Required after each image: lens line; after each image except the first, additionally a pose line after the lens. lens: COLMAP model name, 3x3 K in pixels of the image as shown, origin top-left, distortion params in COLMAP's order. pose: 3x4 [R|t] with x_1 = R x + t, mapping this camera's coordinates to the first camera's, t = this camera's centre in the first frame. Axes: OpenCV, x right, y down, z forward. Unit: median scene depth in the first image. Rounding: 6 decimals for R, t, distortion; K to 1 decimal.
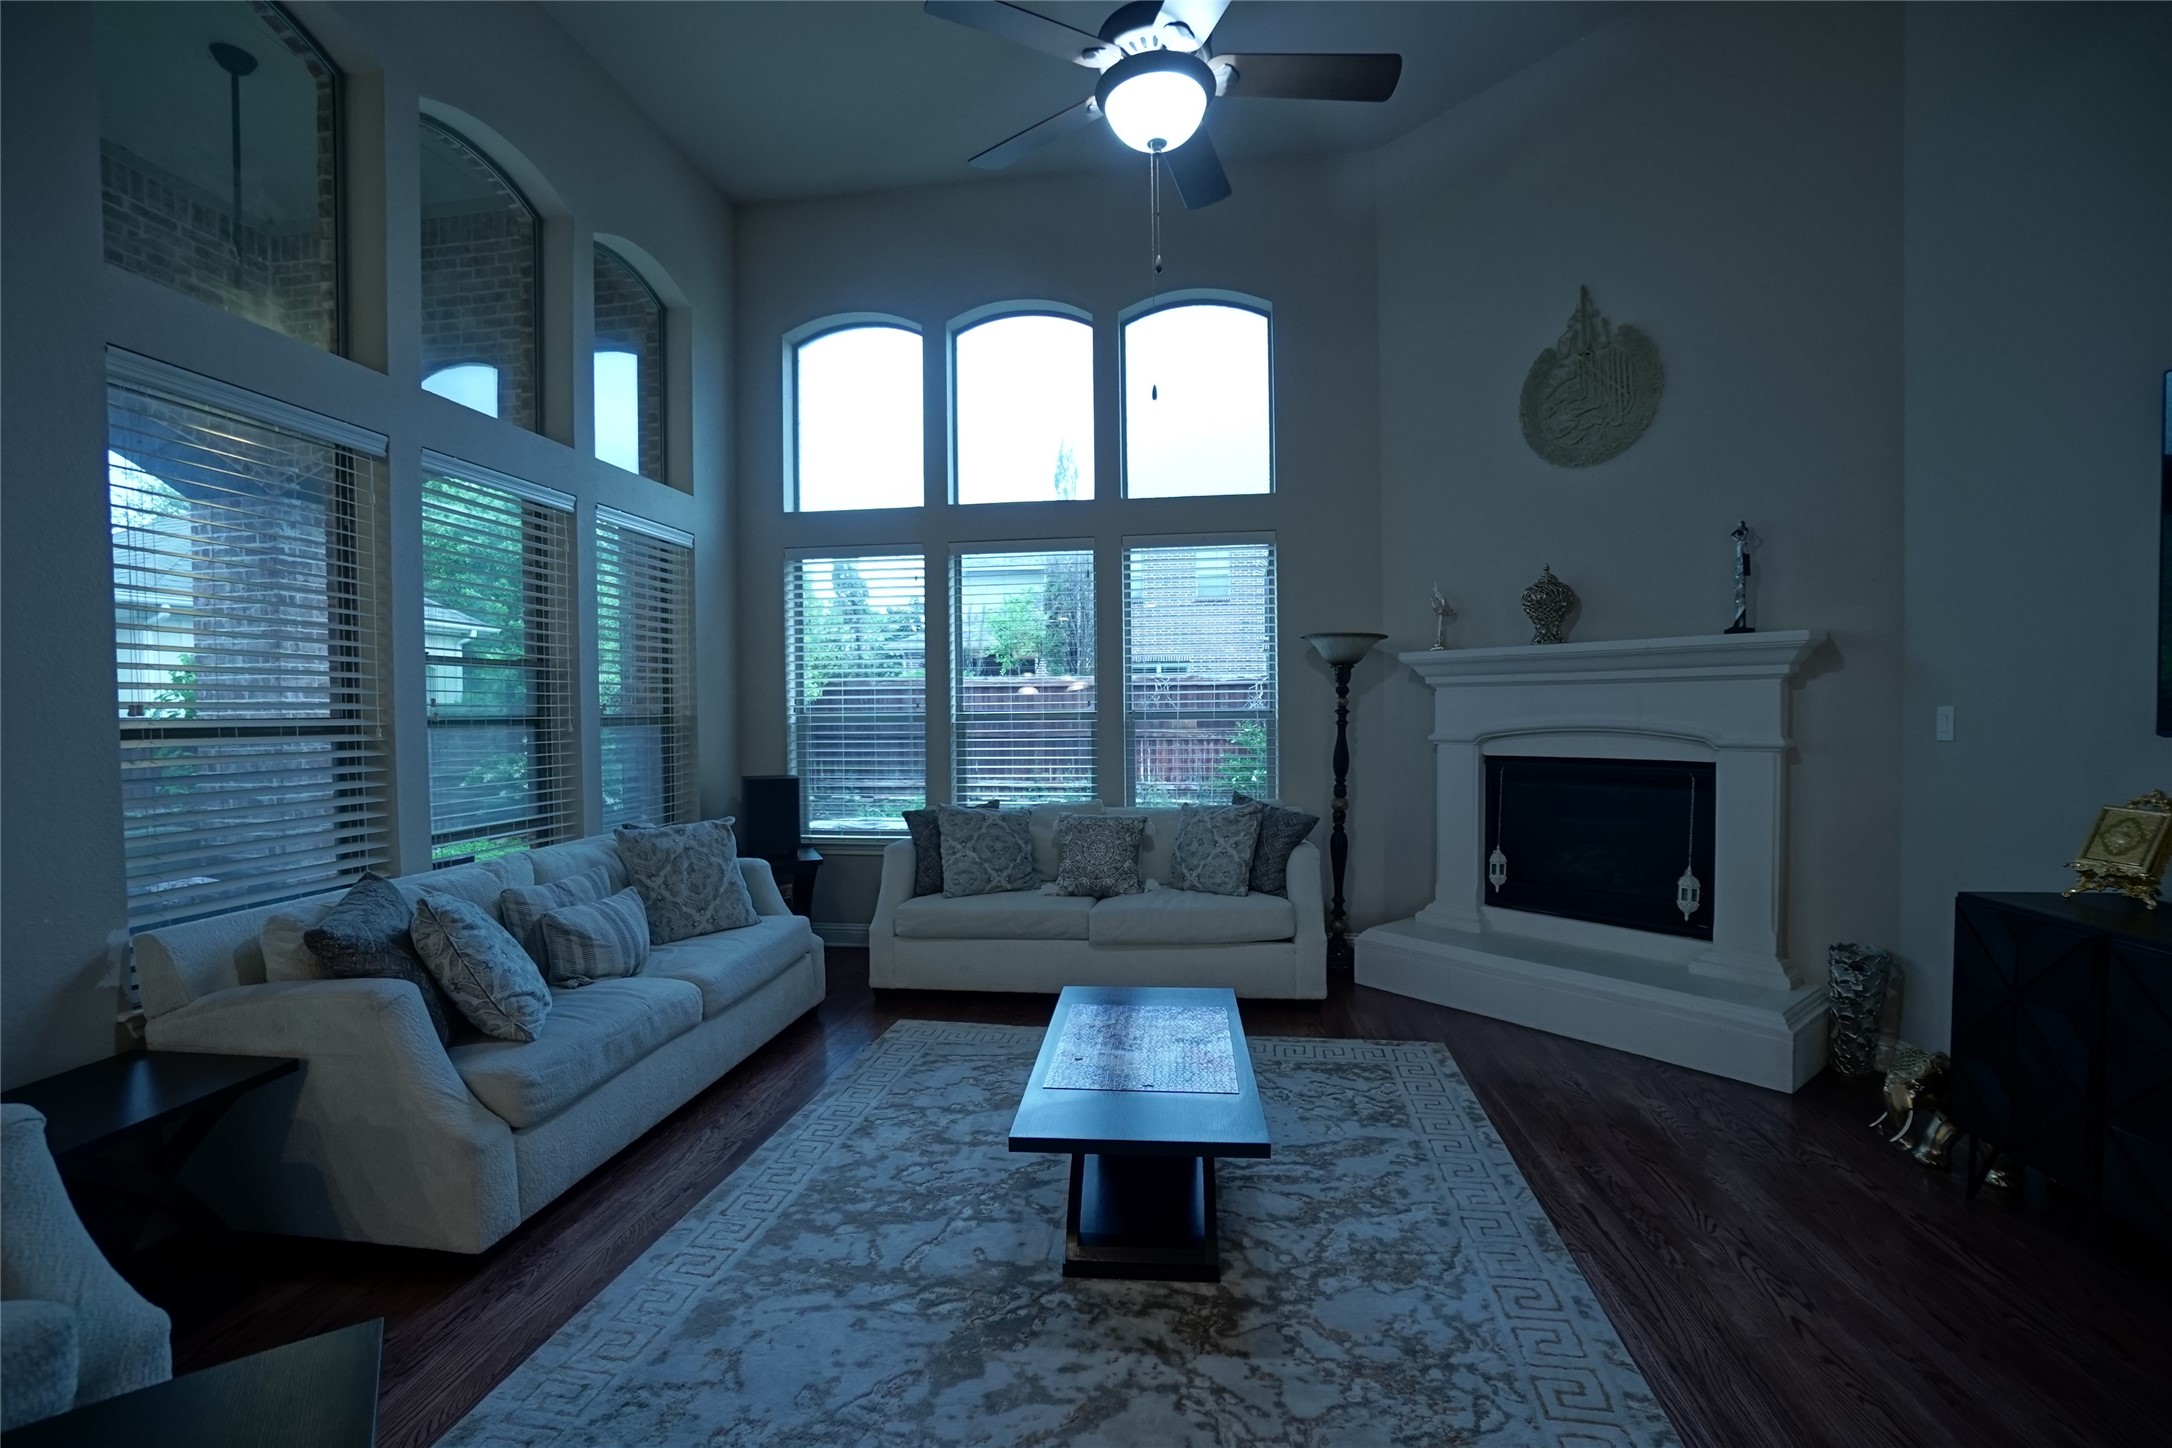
lens RADIAL K [[962.9, 0, 1077.9], [0, 962.9, 744.2], [0, 0, 1]] dist [-0.058501, 0.022368]
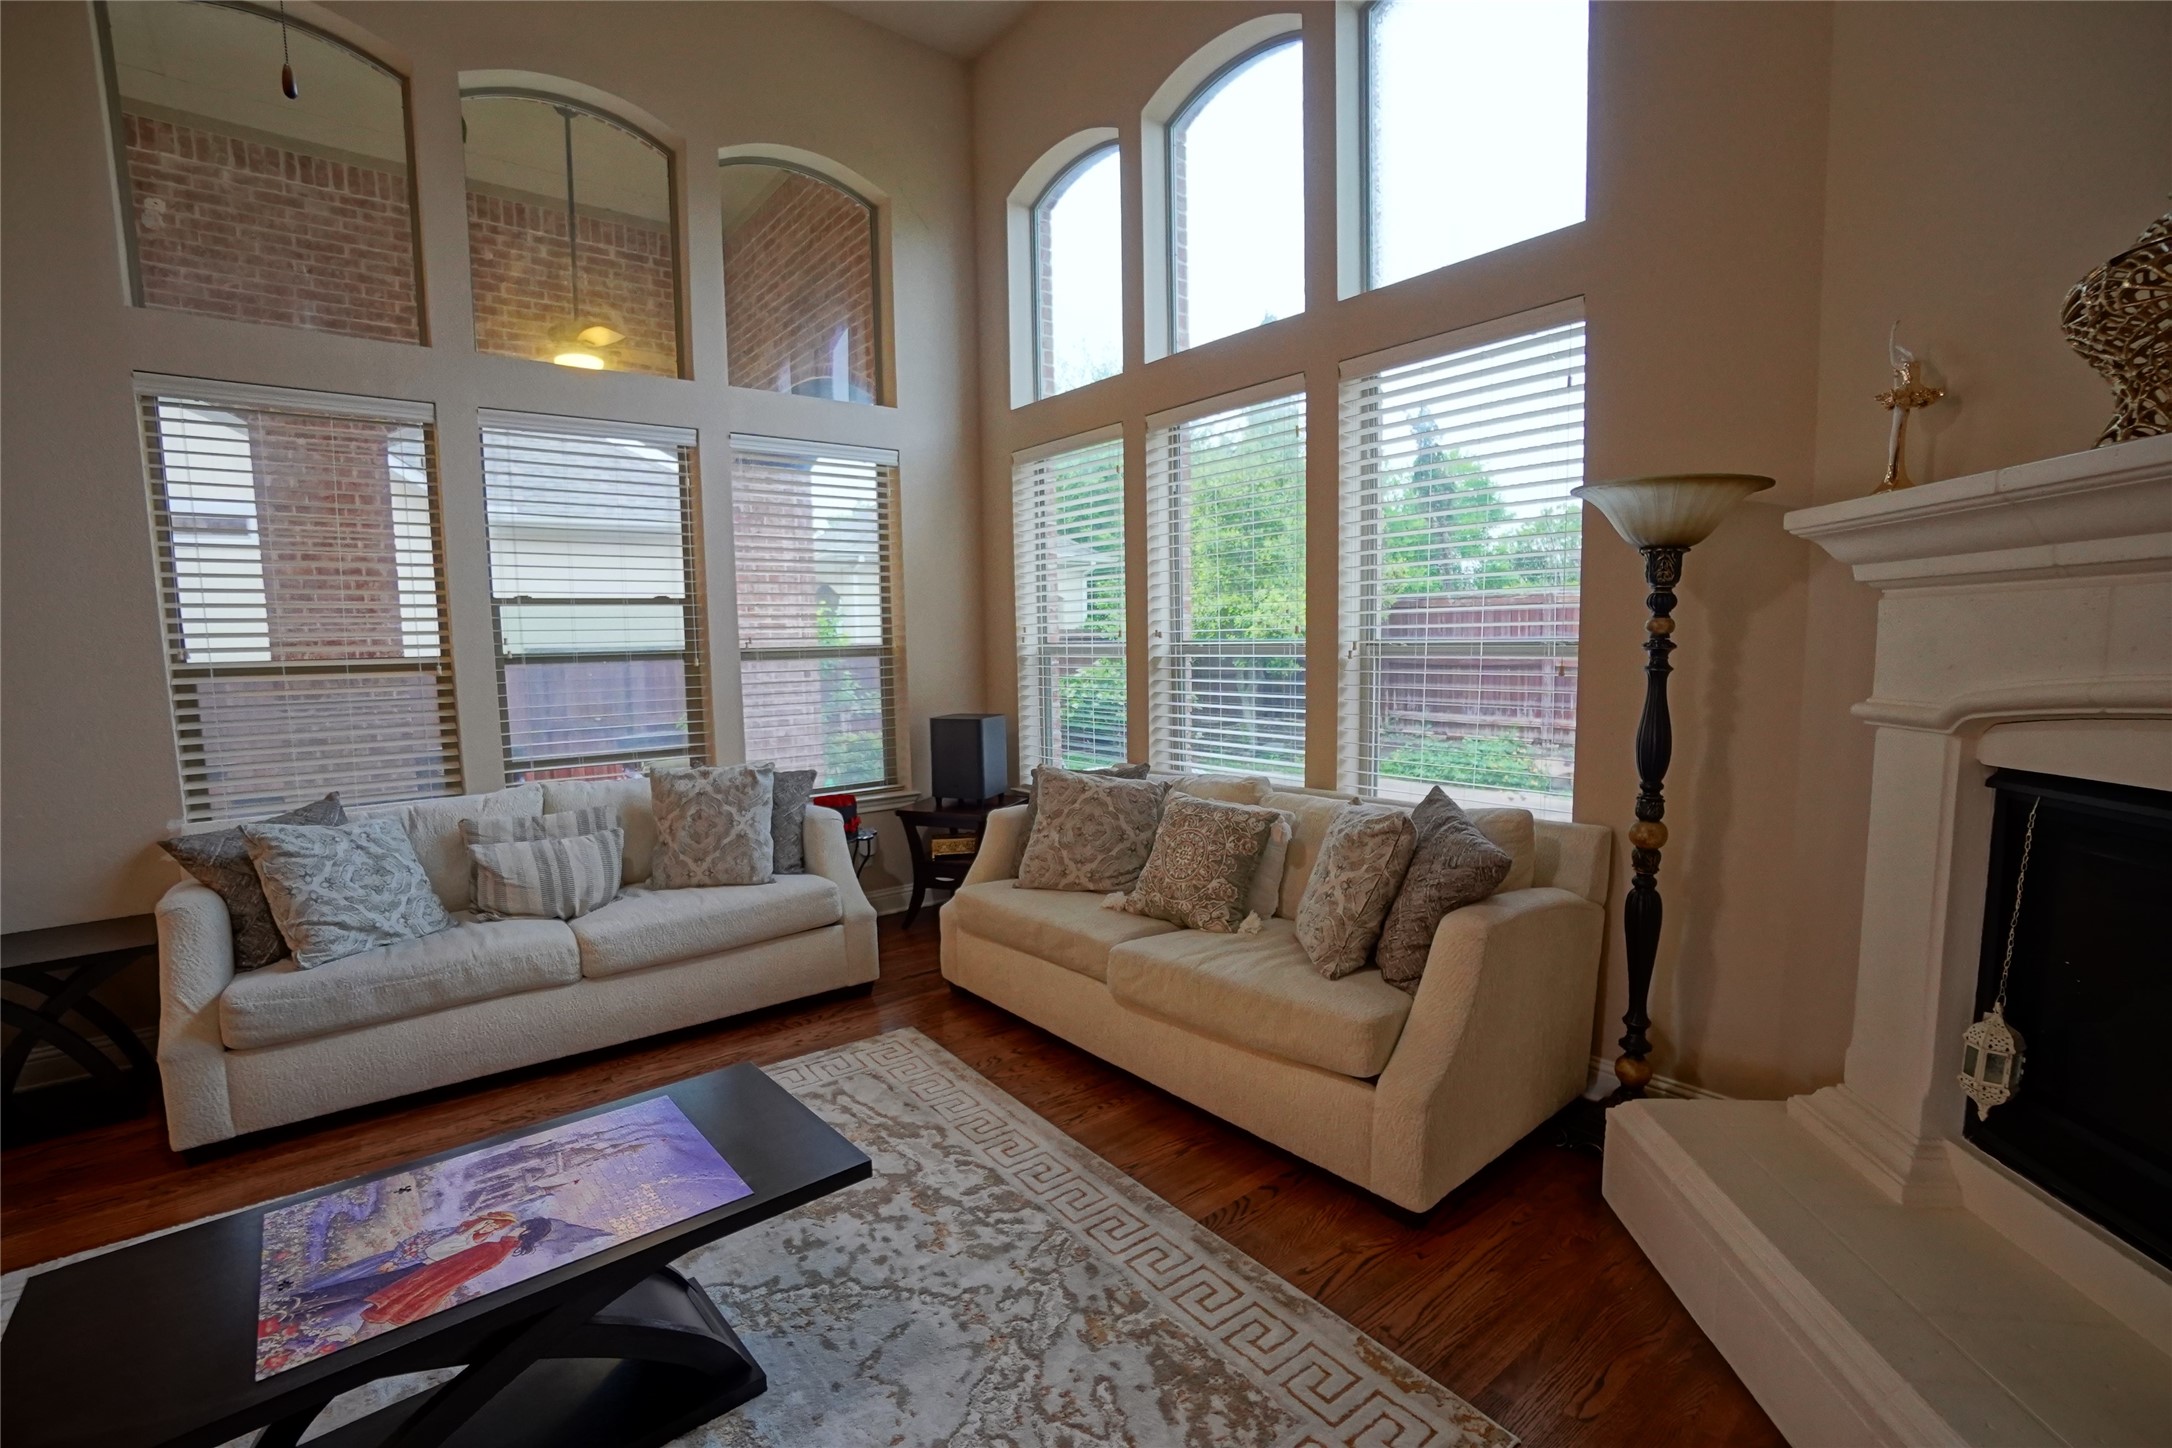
lens RADIAL K [[962.9, 0, 1077.9], [0, 962.9, 744.2], [0, 0, 1]] dist [-0.058501, 0.022368]
pose [[0.721849, 0.072817, -0.688209, 0.446359], [-0.014498, 0.995822, 0.090158, -0.026304], [0.691899, -0.055103, 0.719888, 0.511253]]
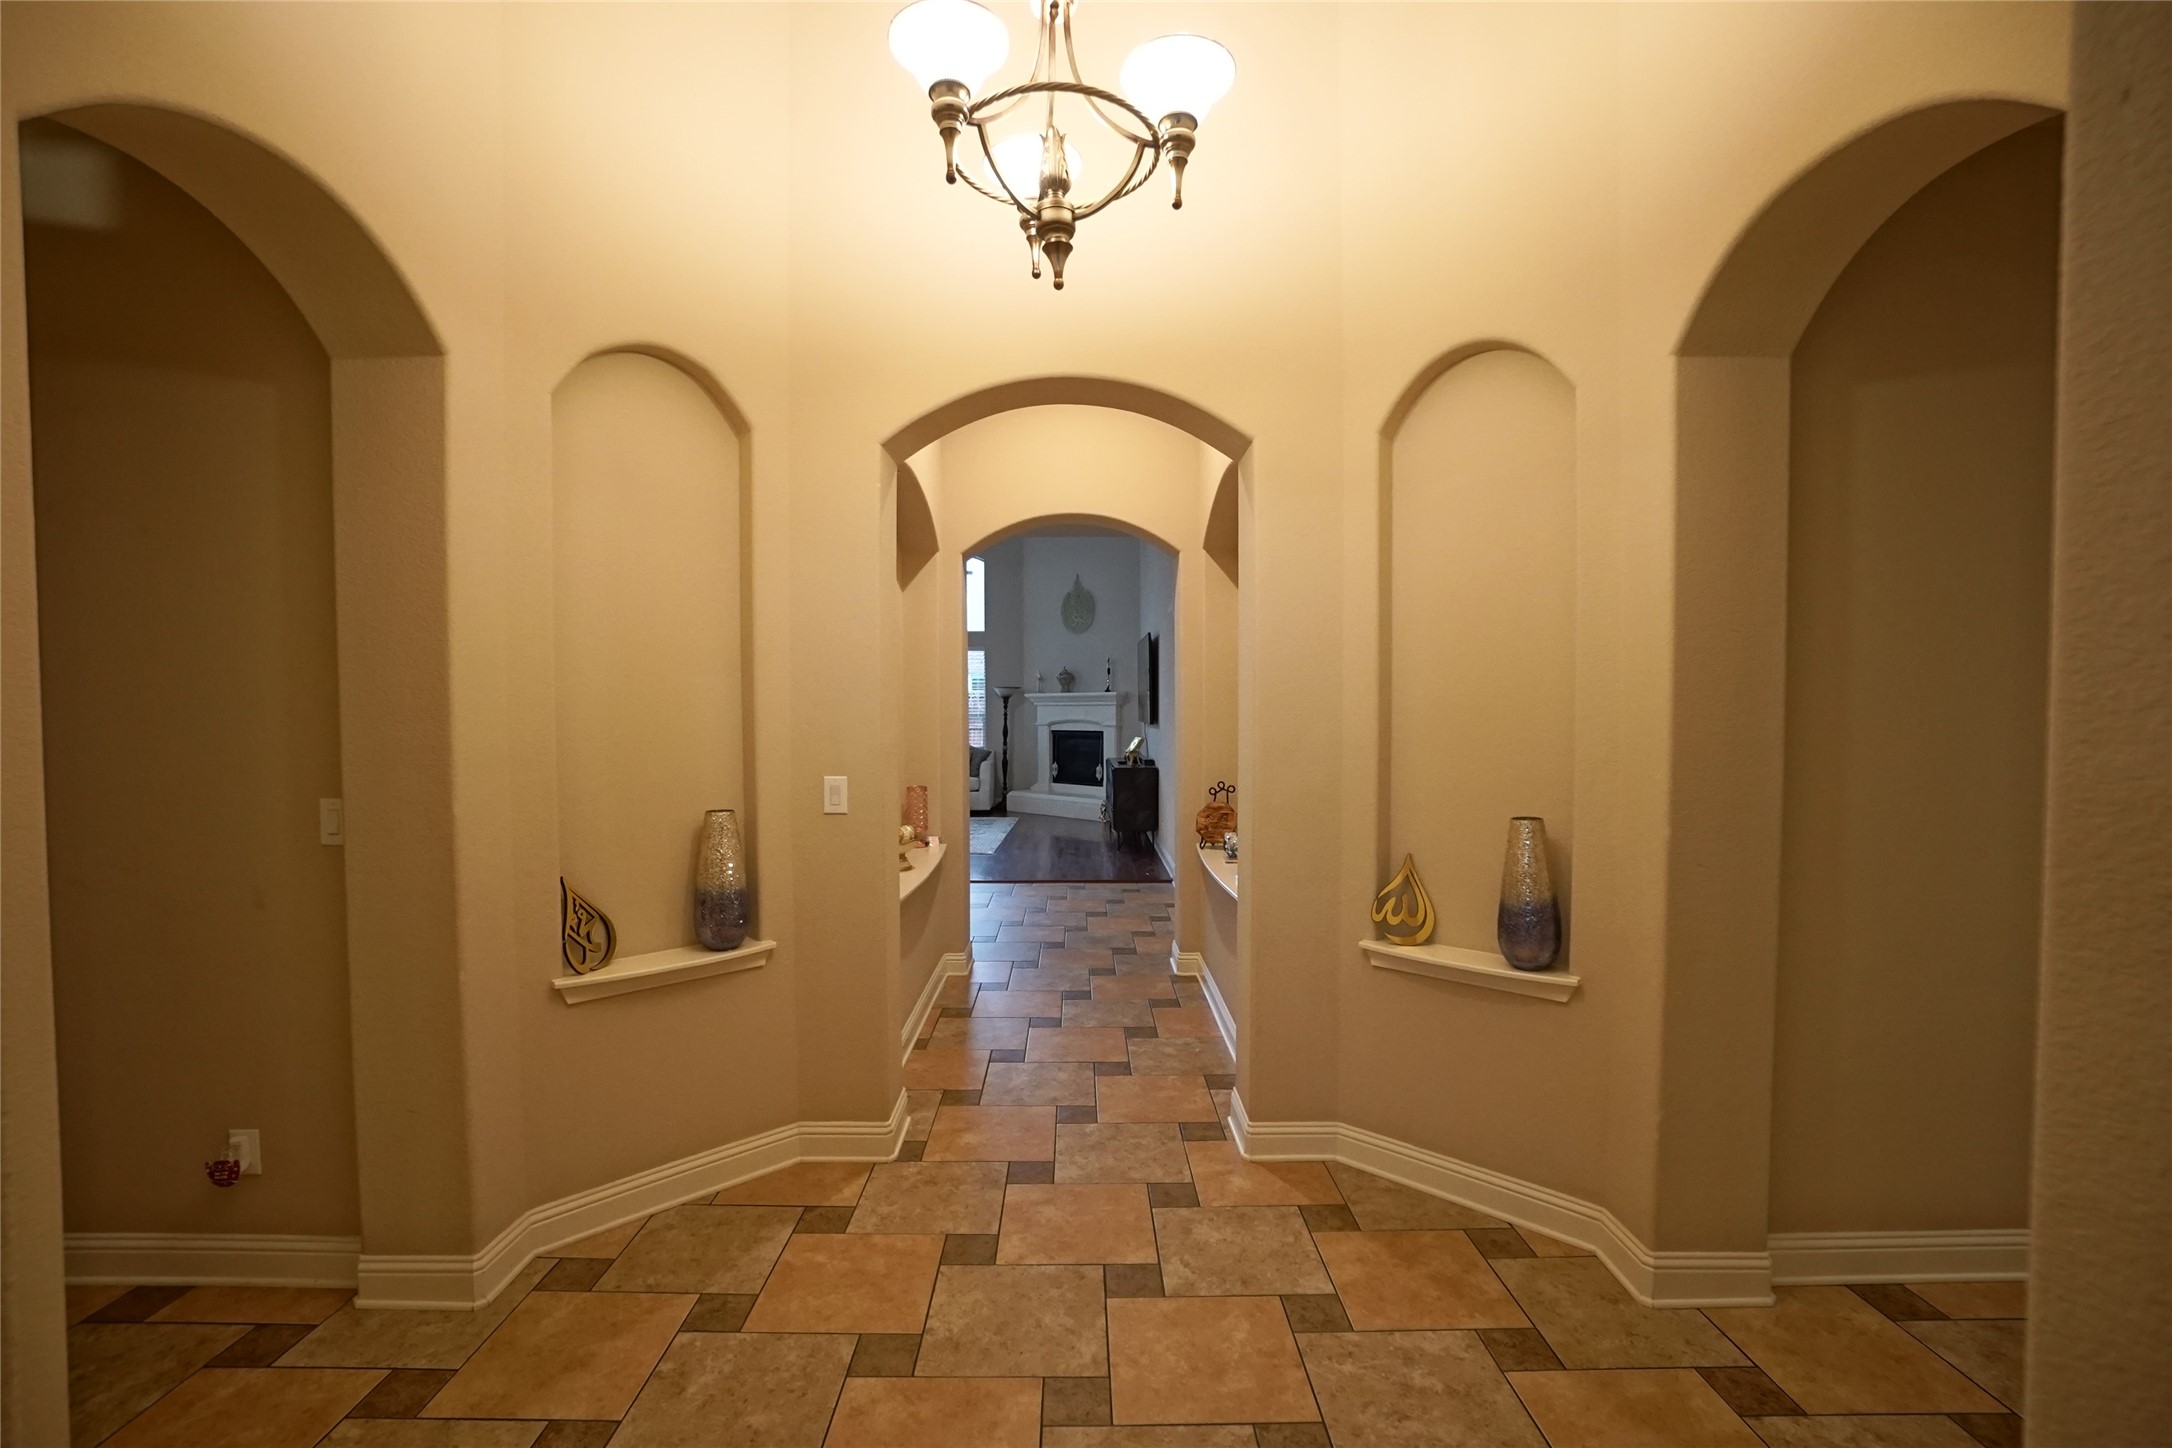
lens RADIAL K [[962.9, 0, 1077.9], [0, 962.9, 744.2], [0, 0, 1]] dist [-0.058501, 0.022368]
pose [[0.992934, 0.005964, 0.118521, 0.173526], [-0.005951, 0.999982, -0.000464, 0.058339], [-0.118522, -0.000244, 0.992951, -2.002221]]
